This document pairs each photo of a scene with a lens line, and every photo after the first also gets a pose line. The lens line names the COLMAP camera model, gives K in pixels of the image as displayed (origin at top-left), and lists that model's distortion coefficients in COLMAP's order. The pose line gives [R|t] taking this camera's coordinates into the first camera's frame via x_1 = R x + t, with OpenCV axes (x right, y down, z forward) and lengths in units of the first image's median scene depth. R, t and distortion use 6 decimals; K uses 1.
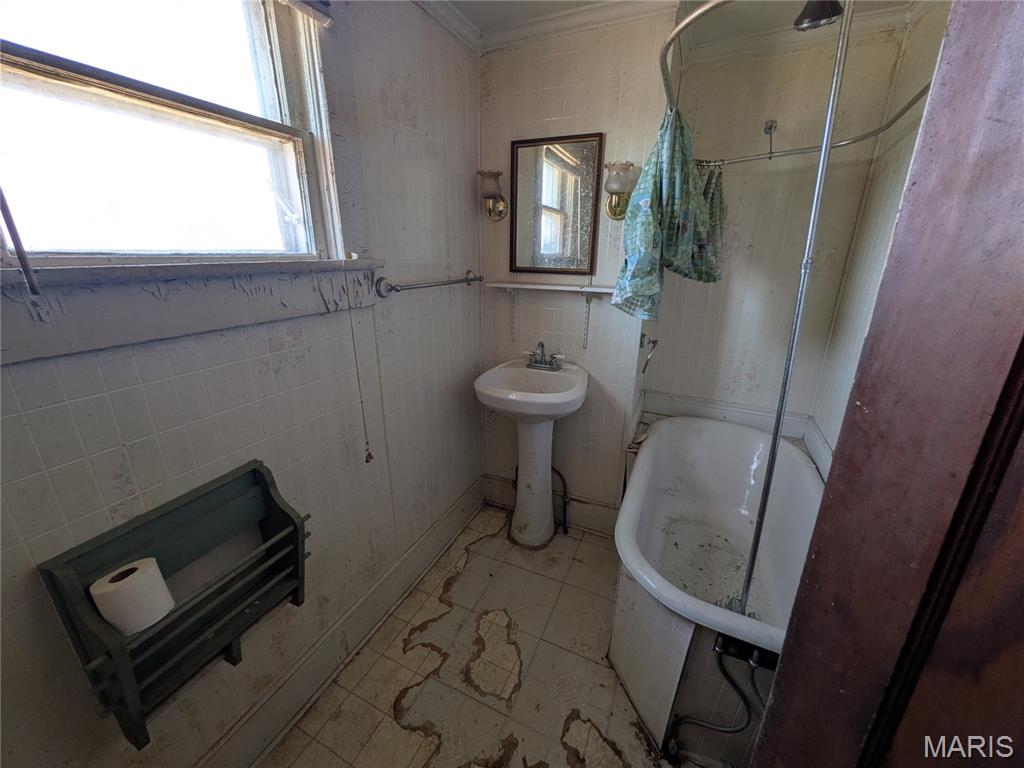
lens RADIAL K [[406.6, 0, 511.3], [0, 406.6, 383.1], [0, 0, 1]] dist [-0.000524, -0.000325]
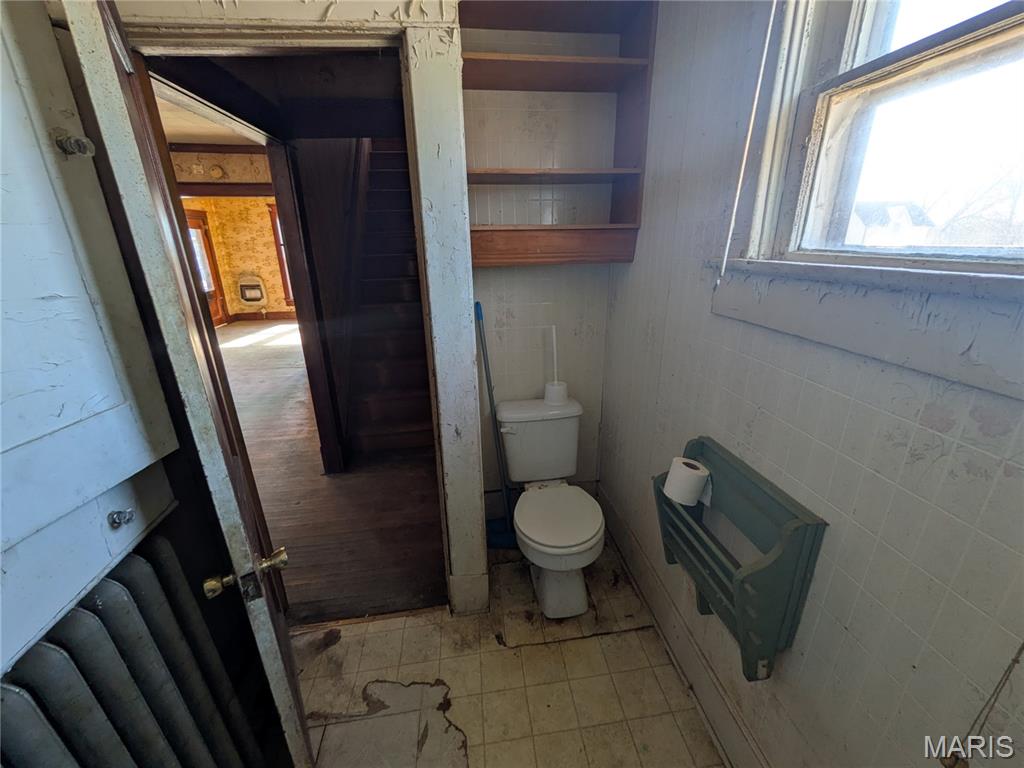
lens RADIAL K [[406.6, 0, 511.3], [0, 406.6, 383.1], [0, 0, 1]] dist [-0.000524, -0.000325]
pose [[-0.857247, 0.182616, -0.481434, 0.216922], [-0.144188, 0.812450, 0.564920, -0.407624], [0.494305, 0.553693, -0.670140, 1.168132]]
